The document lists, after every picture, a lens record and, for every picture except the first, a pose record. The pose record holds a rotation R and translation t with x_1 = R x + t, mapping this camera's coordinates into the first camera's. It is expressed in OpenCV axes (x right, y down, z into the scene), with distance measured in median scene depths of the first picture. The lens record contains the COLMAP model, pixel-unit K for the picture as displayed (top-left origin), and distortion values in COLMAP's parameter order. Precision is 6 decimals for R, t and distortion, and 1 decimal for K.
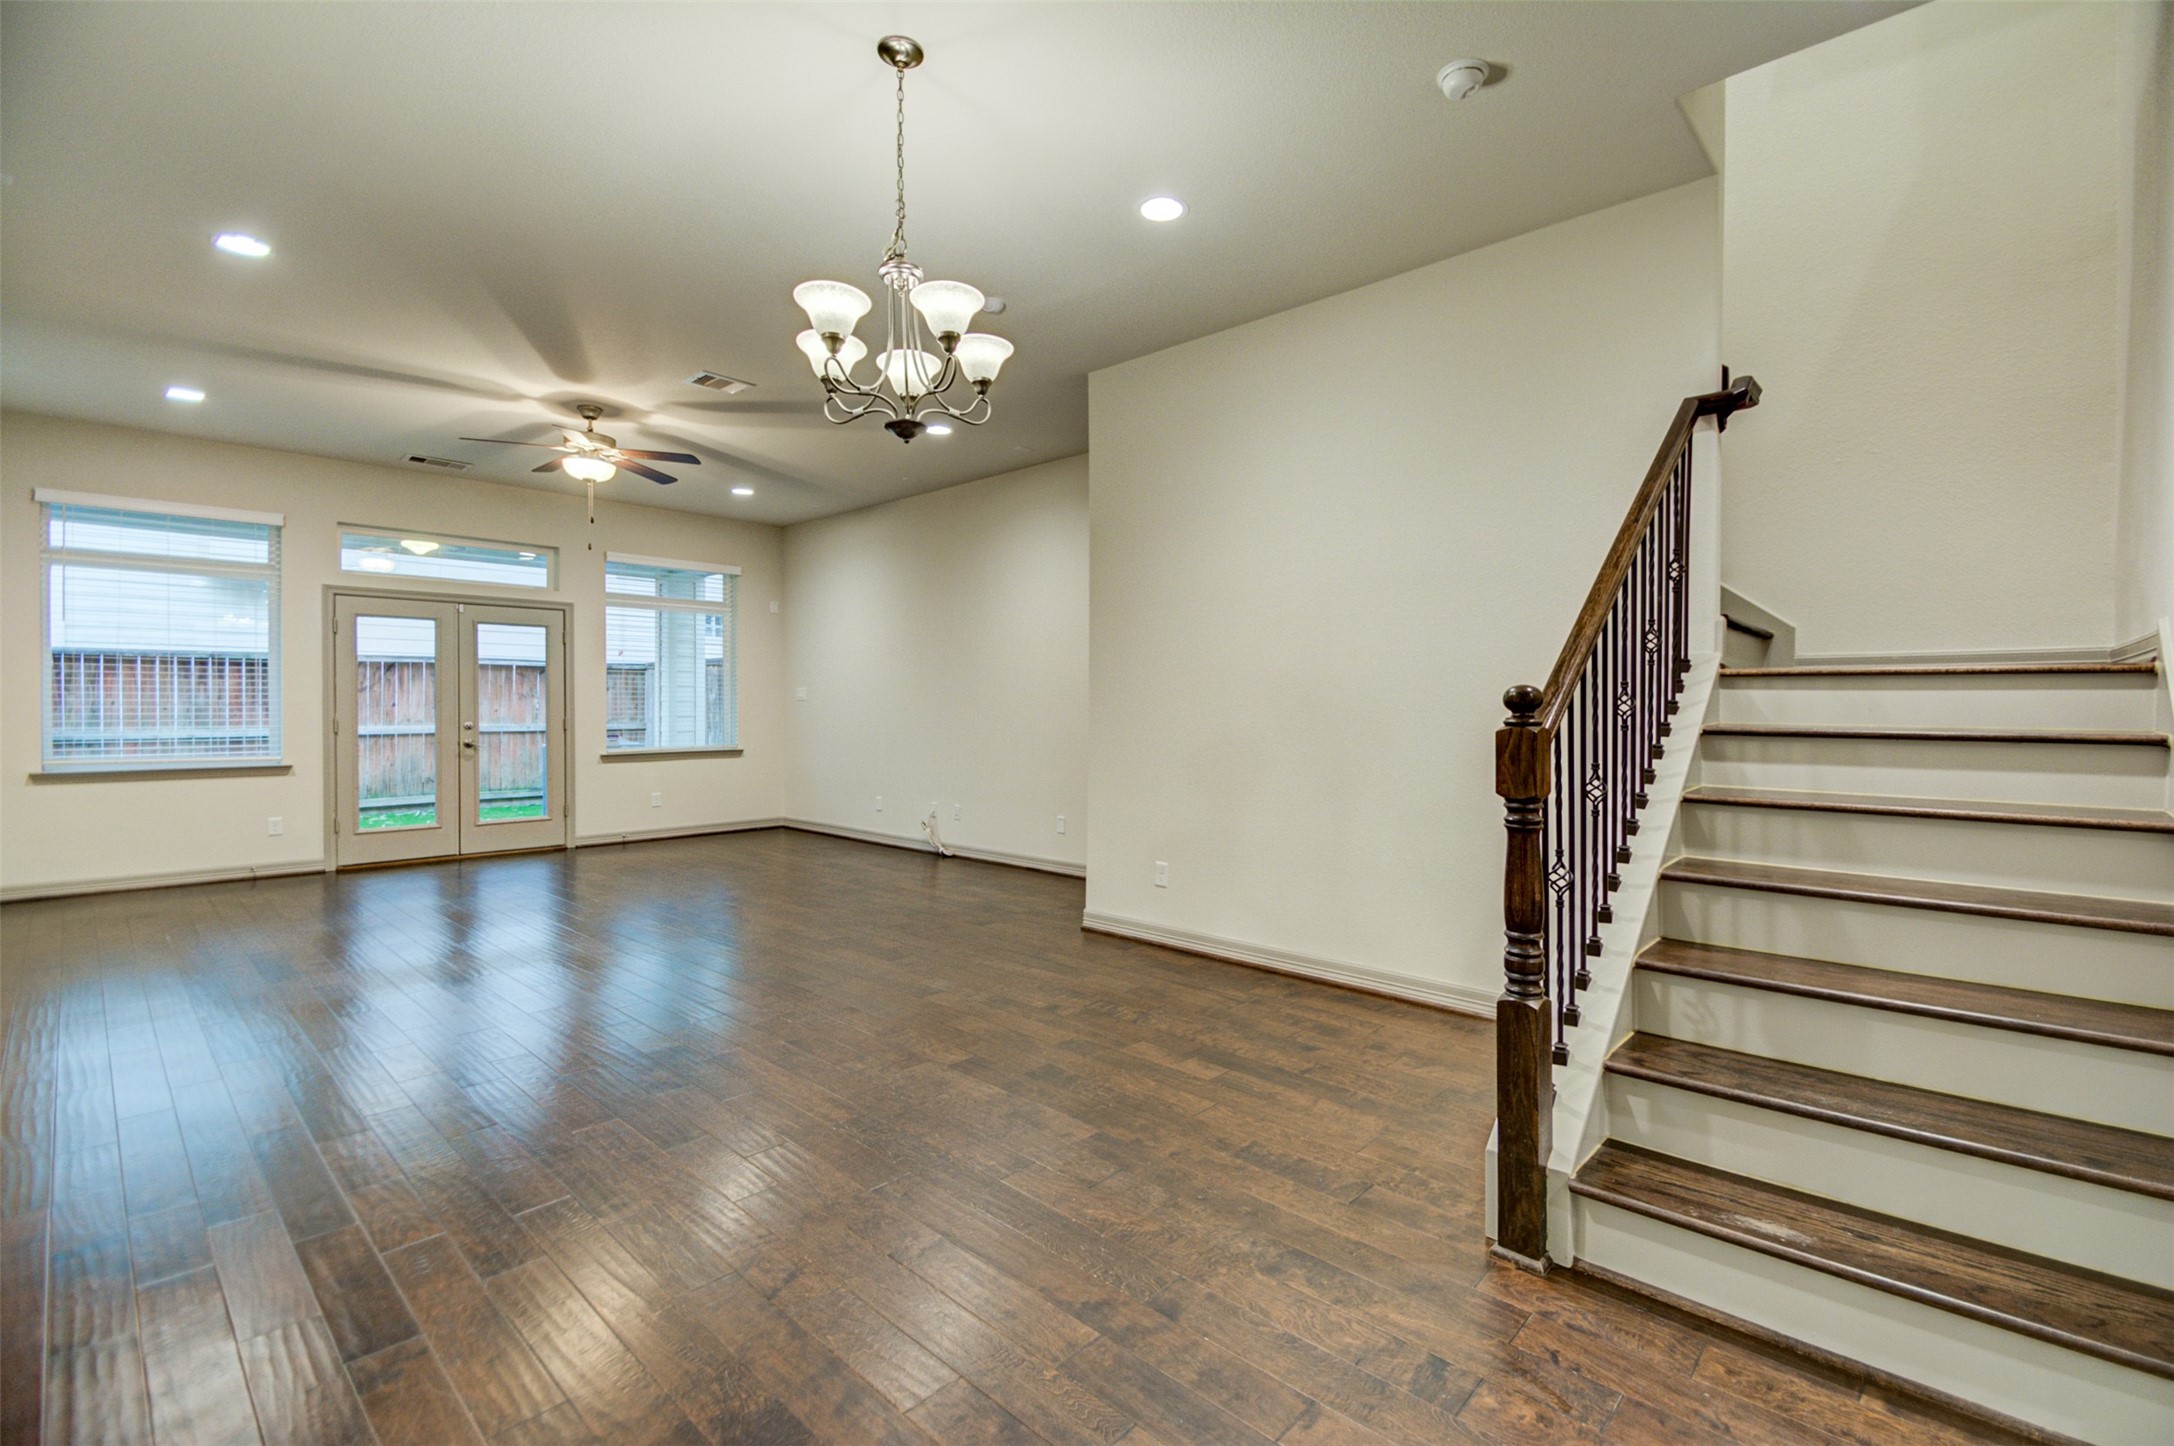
lens RADIAL K [[961.0, 0, 1126.8], [0, 961.0, 716.8], [0, 0, 1]] dist [0.008712, -0.005852]
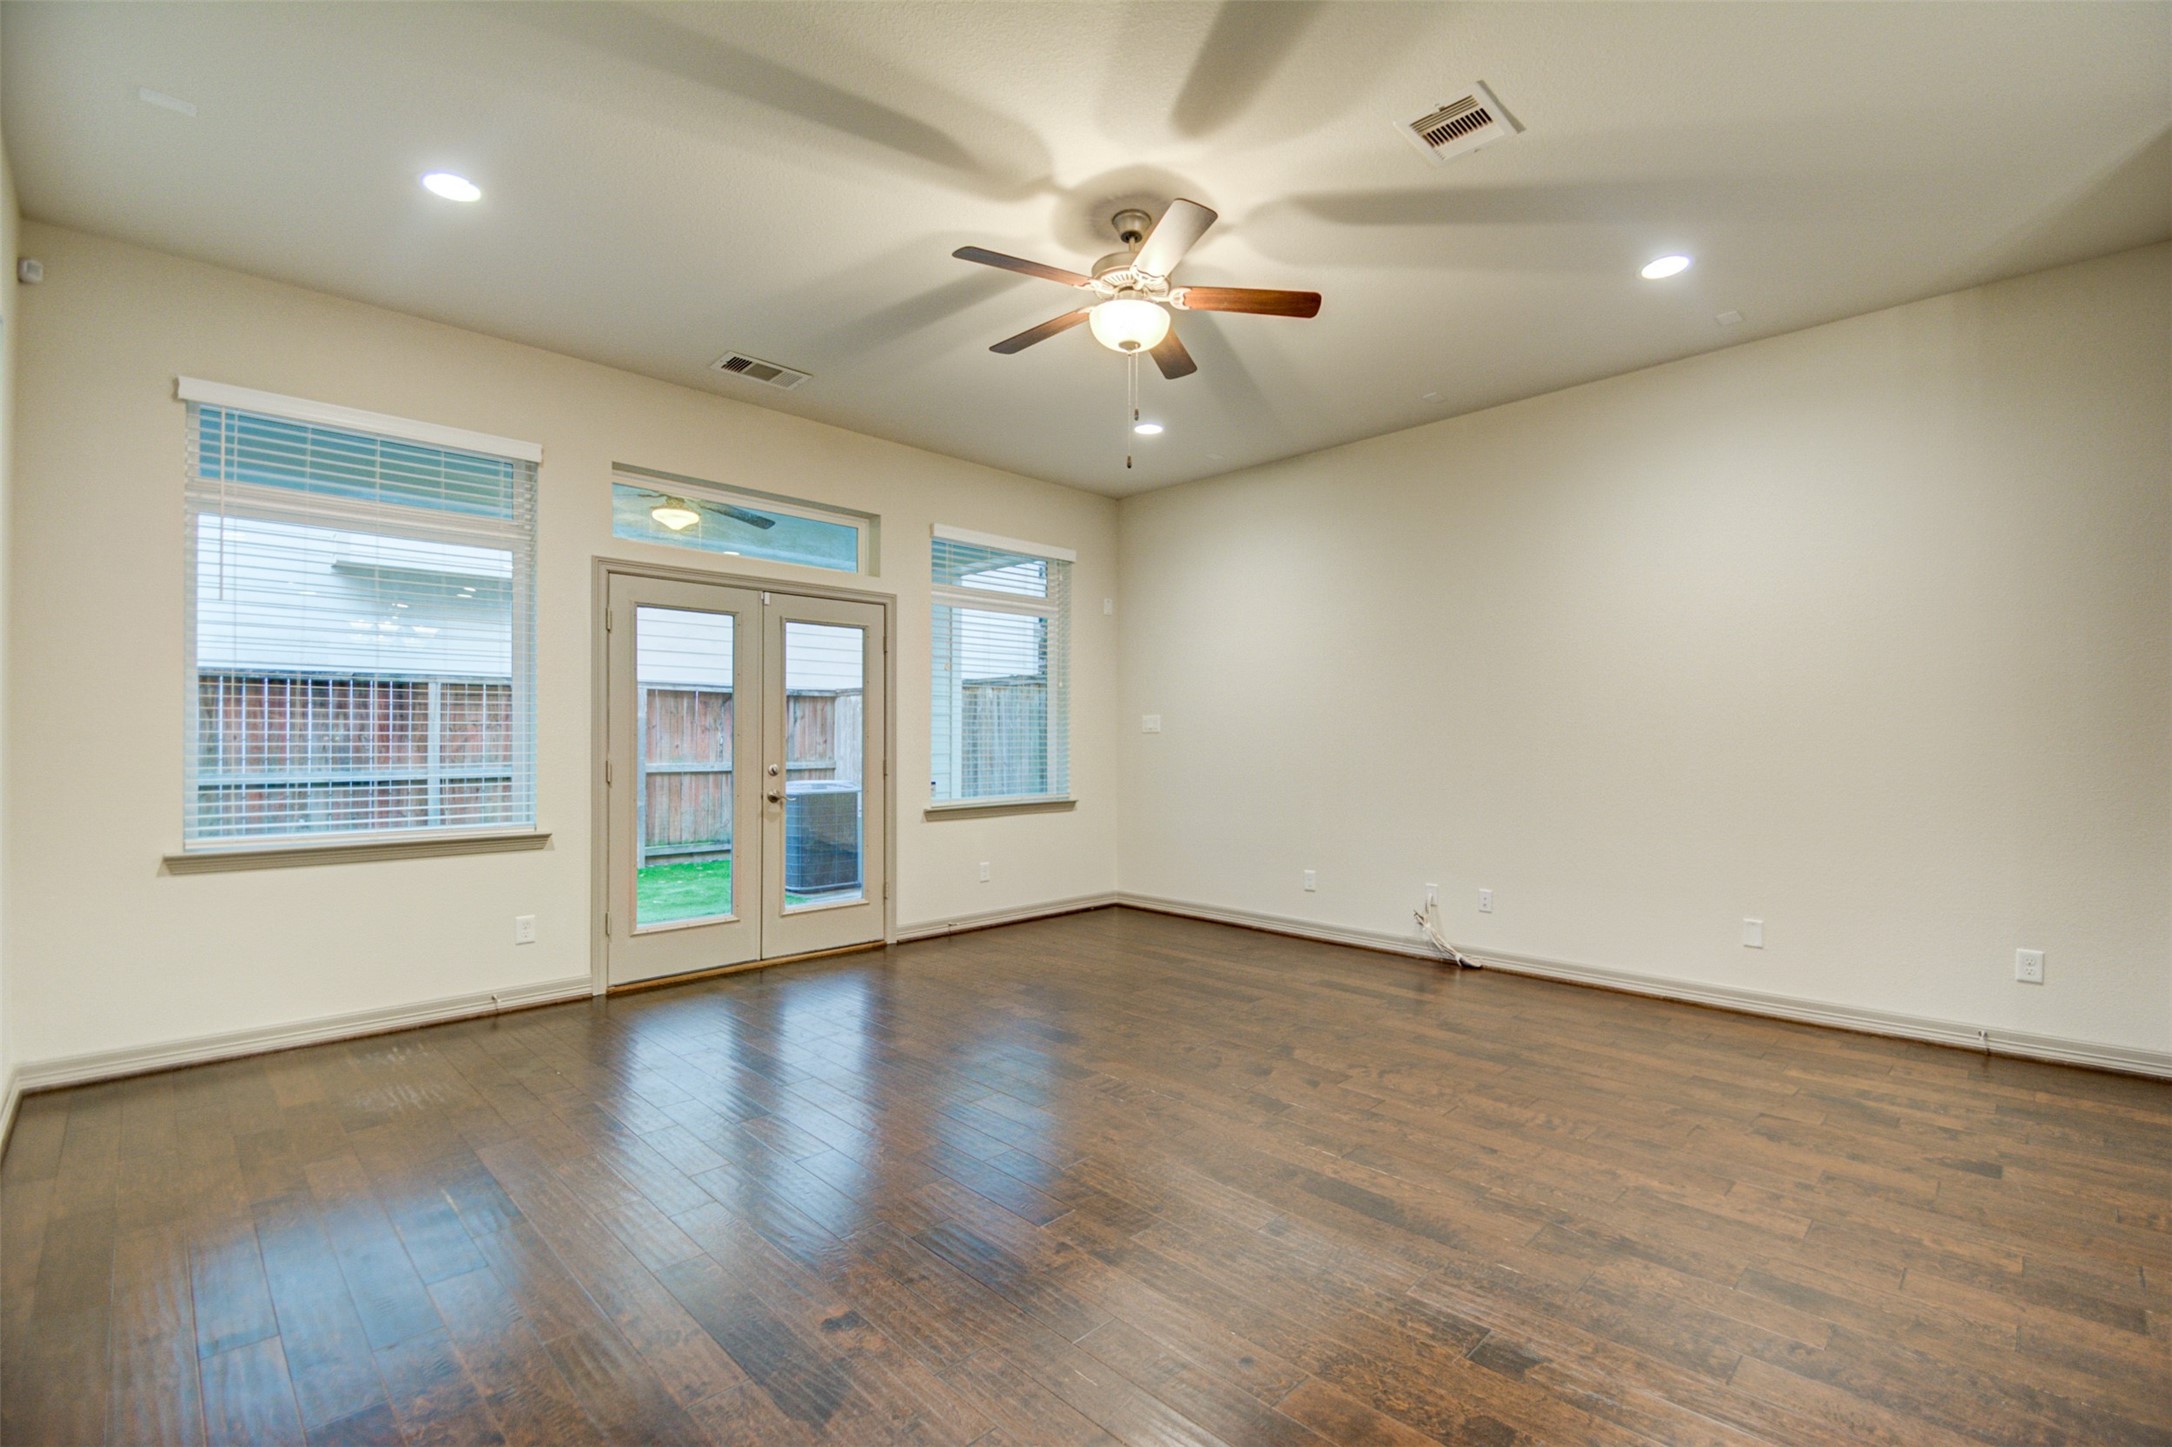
lens RADIAL K [[960.1, 0, 1134.1], [0, 960.1, 742.6], [0, 0, 1]] dist [0.008712, -0.005852]
pose [[0.999548, 0.000789, -0.030041, -0.395983], [-0.001045, 0.999963, -0.008500, -0.004916], [0.030033, 0.008528, 0.999513, 0.319741]]
